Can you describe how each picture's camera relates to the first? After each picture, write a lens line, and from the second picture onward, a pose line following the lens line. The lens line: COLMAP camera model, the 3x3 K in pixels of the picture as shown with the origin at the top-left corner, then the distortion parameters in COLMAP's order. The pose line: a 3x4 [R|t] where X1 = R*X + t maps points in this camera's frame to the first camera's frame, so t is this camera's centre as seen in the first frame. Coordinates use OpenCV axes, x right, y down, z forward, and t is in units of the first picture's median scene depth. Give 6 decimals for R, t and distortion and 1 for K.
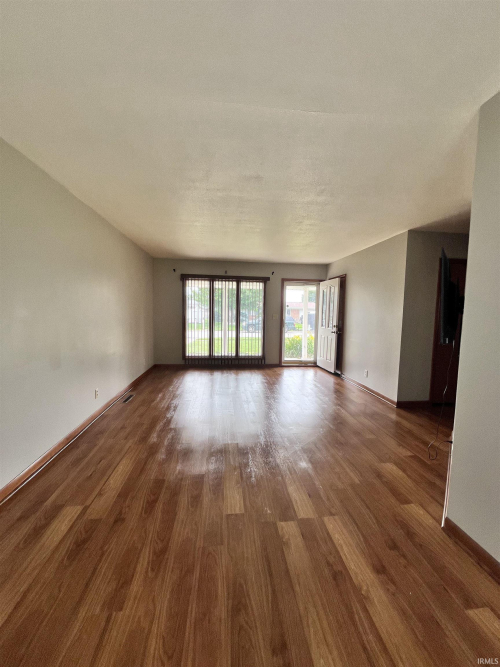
lens RADIAL K [[270.1, 0, 250.6], [0, 270.1, 332.6], [0, 0, 1]] dist [-0.001787, -0.000231]
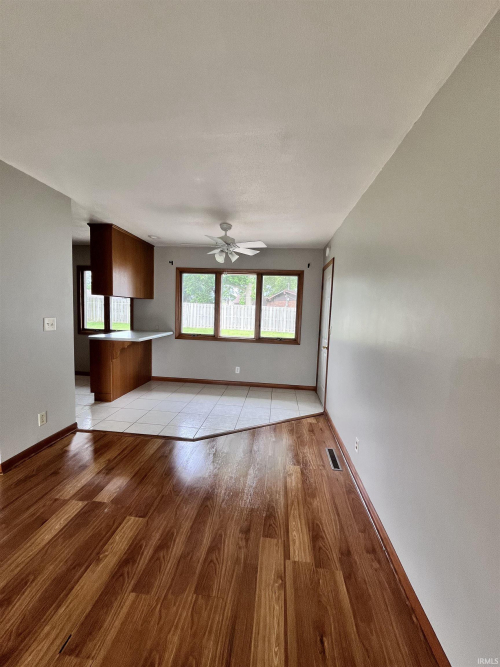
lens RADIAL K [[270.1, 0, 251.4], [0, 270.1, 333.6], [0, 0, 1]] dist [-0.001787, -0.000231]
pose [[-0.975178, -0.076197, 0.207898, -0.640732], [-0.039085, 0.983417, 0.177096, -0.202158], [-0.217945, 0.164574, -0.961985, 1.781586]]
